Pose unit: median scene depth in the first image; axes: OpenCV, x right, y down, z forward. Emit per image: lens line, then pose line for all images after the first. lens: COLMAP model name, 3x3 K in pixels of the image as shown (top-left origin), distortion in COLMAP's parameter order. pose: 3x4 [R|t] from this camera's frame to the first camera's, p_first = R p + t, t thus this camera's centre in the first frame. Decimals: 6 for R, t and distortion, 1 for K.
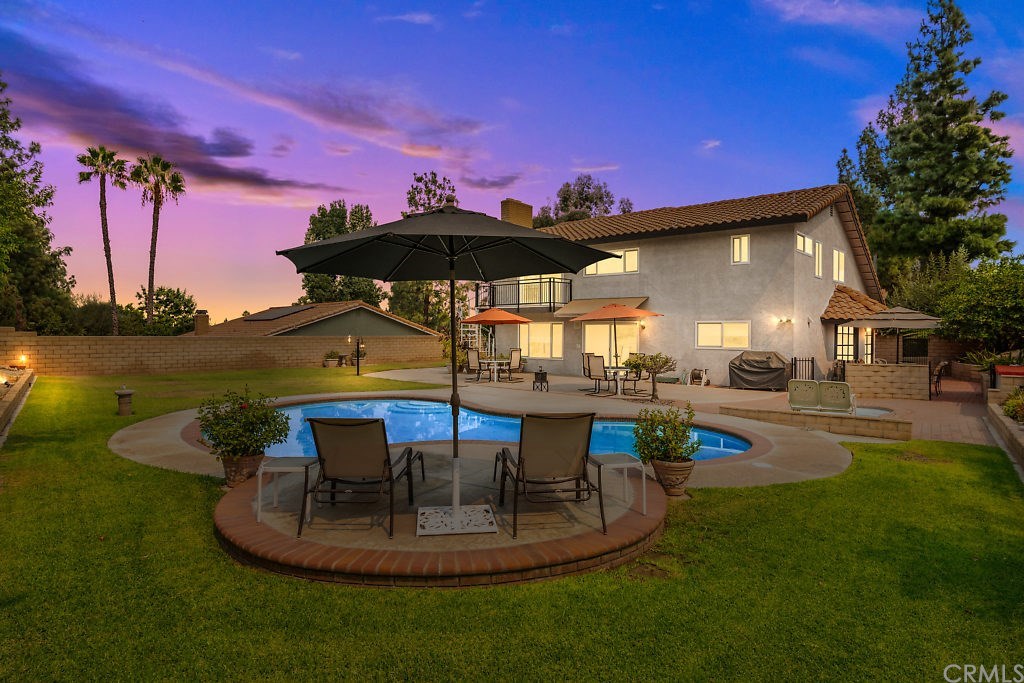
lens RADIAL K [[569.0, 0, 511.7], [0, 569.0, 325.6], [0, 0, 1]] dist [0.000028, -0.001934]
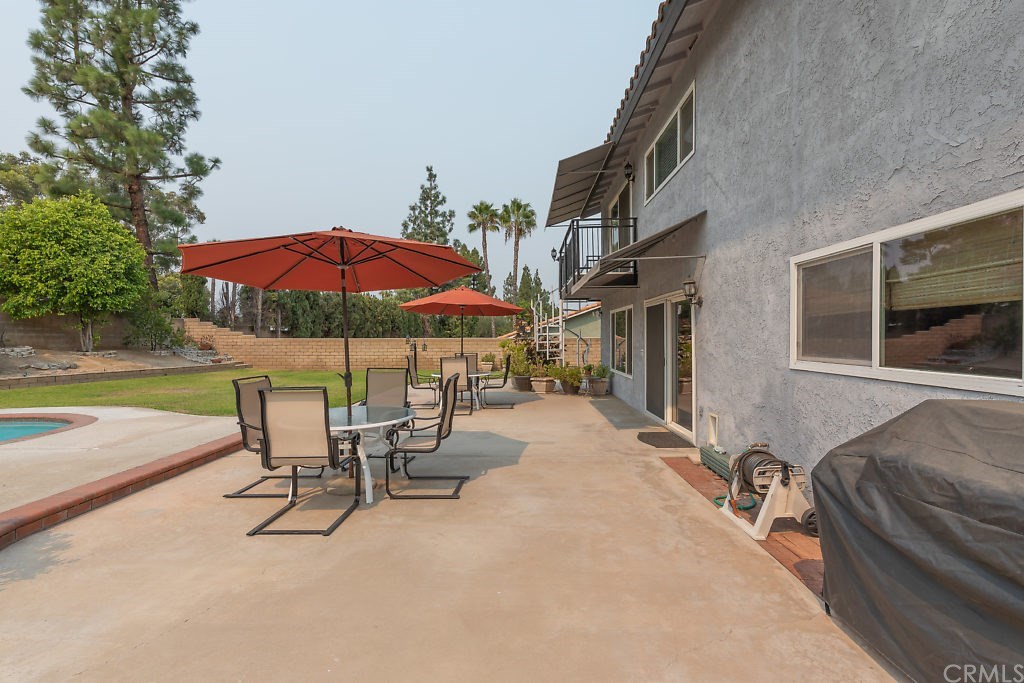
lens RADIAL K [[456.2, 0, 510.7], [0, 456.2, 339.5], [0, 0, 1]] dist [0.032822, 0.000937]
pose [[0.649508, -0.006484, -0.760327, 0.383246], [0.018225, 0.999809, 0.007042, 0.023273], [0.760136, -0.018431, 0.649502, 0.744971]]
